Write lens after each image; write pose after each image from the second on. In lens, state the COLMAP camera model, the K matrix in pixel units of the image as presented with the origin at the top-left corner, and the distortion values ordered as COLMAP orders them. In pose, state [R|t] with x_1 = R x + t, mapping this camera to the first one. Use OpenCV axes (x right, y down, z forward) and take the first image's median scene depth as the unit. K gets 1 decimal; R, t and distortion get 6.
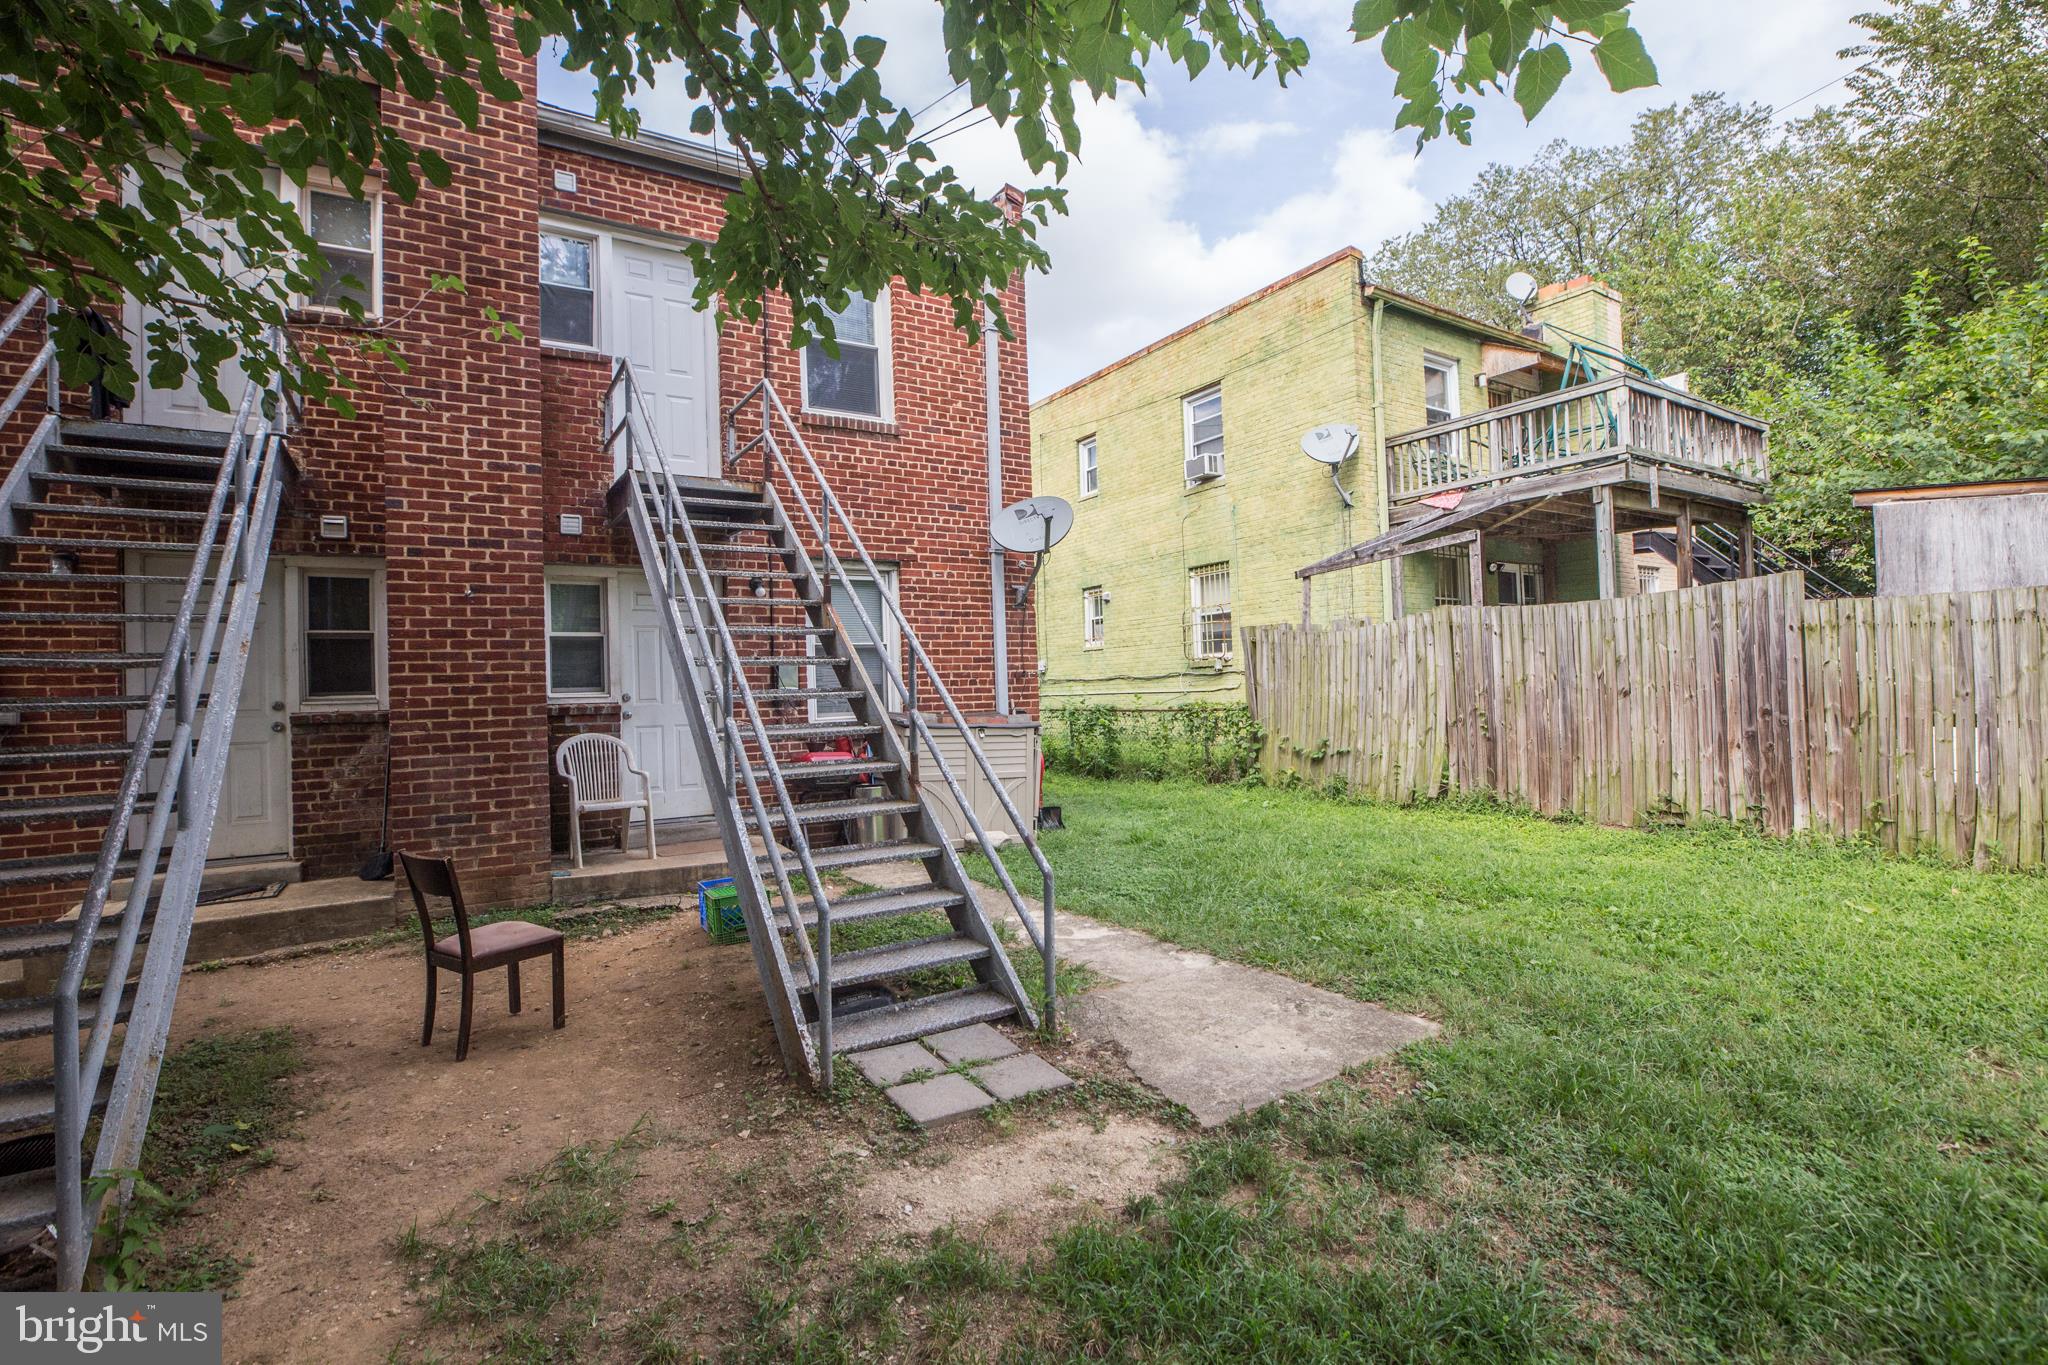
lens RADIAL K [[938.5, 0, 1026.4], [0, 938.5, 681.1], [0, 0, 1]] dist [-0.041279, 0.011540]
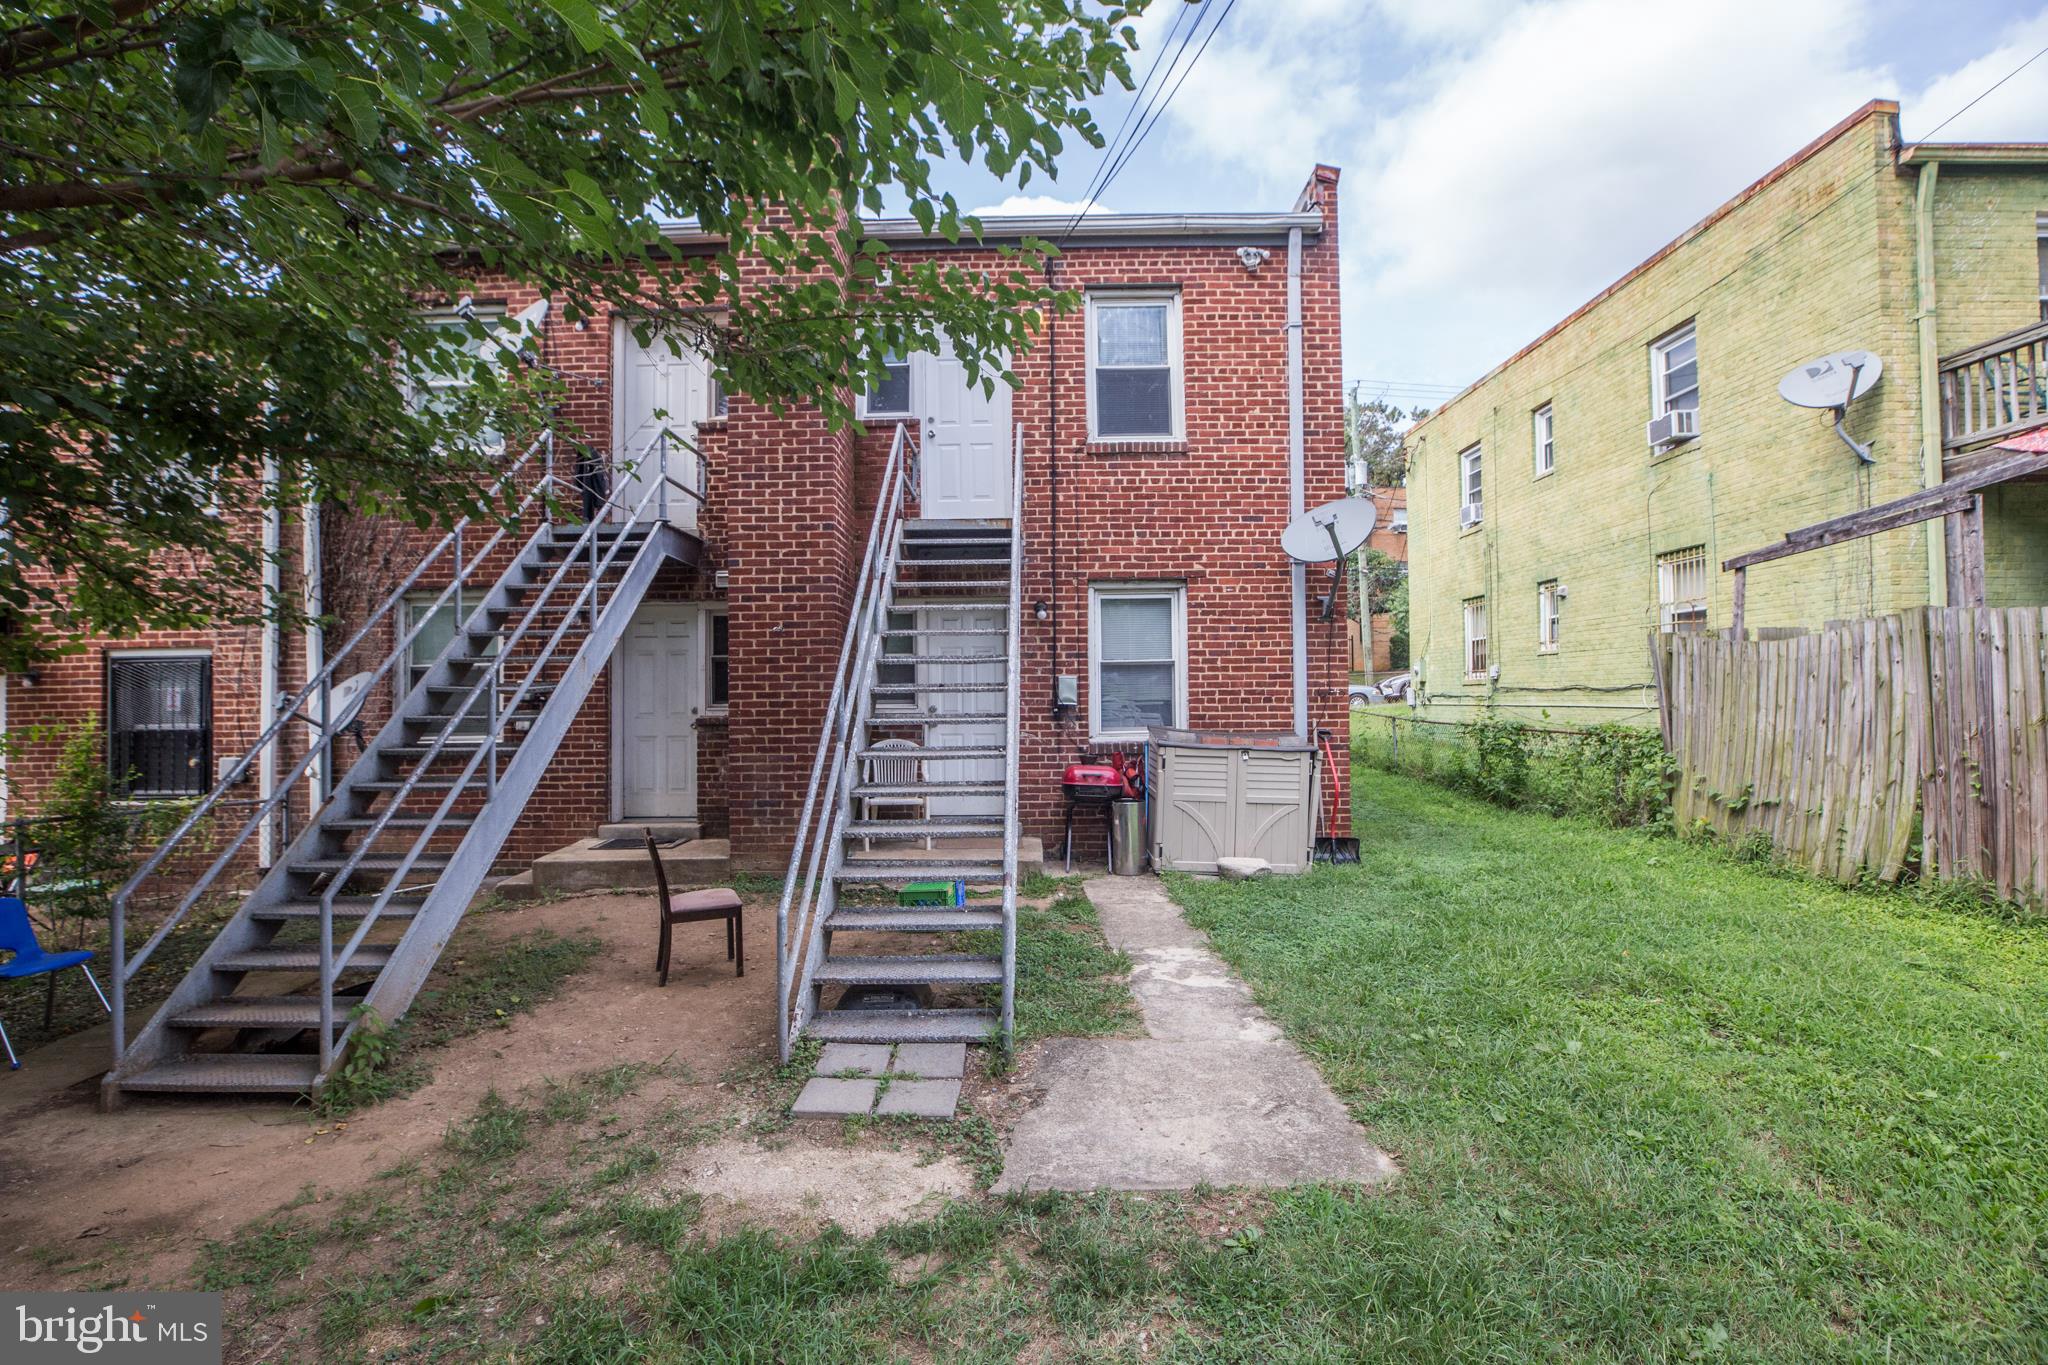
lens RADIAL K [[938.5, 0, 1026.6], [0, 938.5, 679.7], [0, 0, 1]] dist [-0.041279, 0.011540]
pose [[0.837333, 0.013491, -0.546526, 0.267669], [-0.009578, 0.999904, 0.010007, -0.027391], [0.546609, -0.003145, 0.837382, 0.067786]]
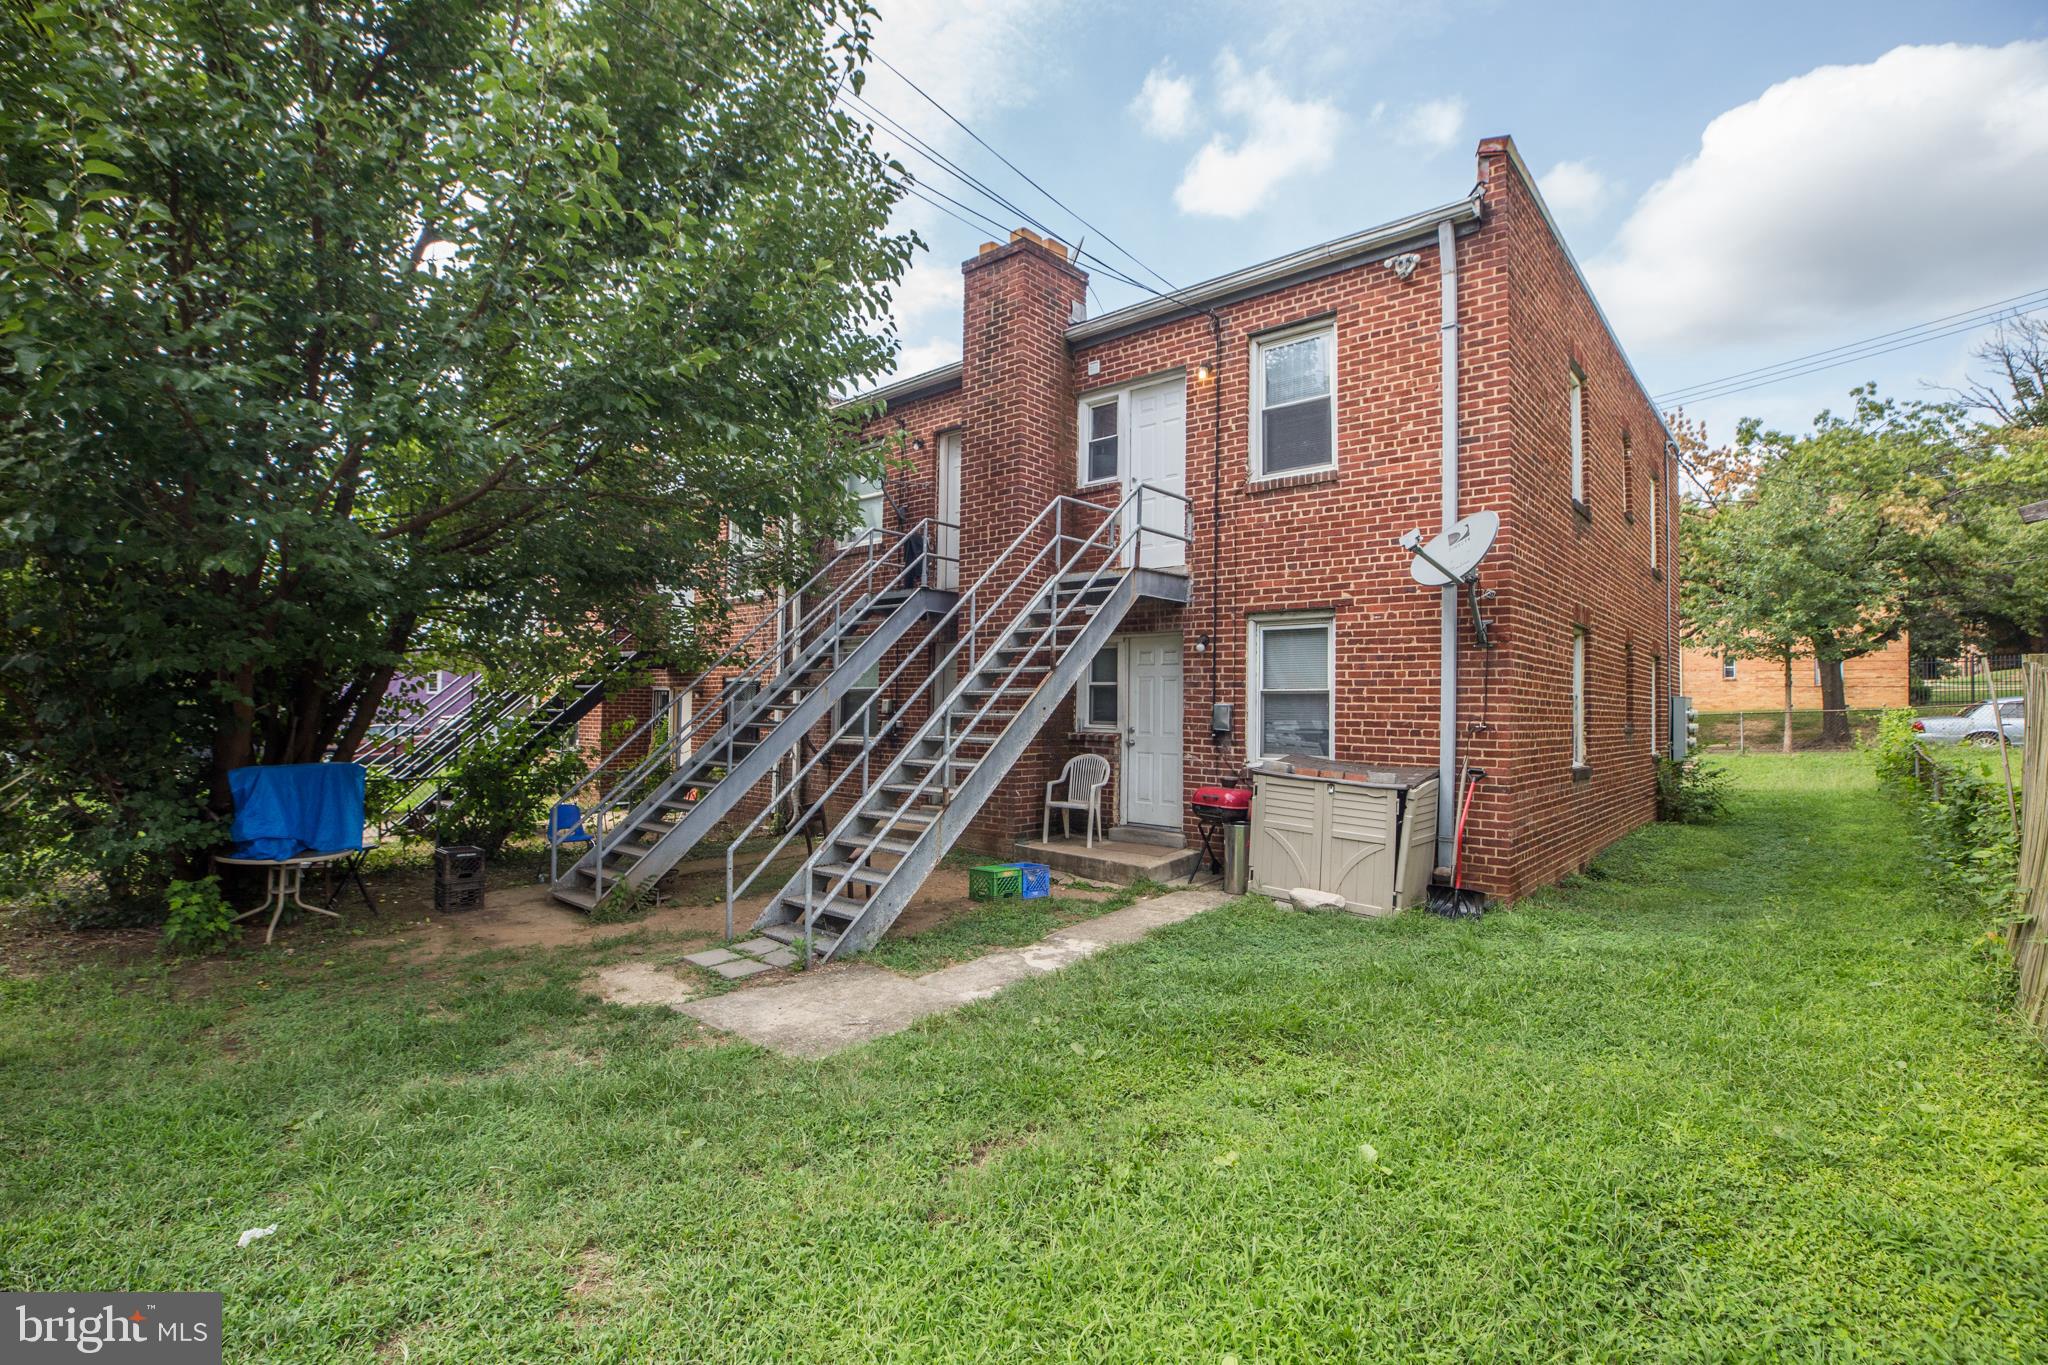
lens RADIAL K [[938.5, 0, 1020.2], [0, 938.5, 681.5], [0, 0, 1]] dist [-0.041279, 0.011540]
pose [[0.273818, 0.009777, -0.961732, 0.718772], [-0.010898, 0.999916, 0.007063, -0.051932], [0.961720, 0.008547, 0.273901, 0.405773]]
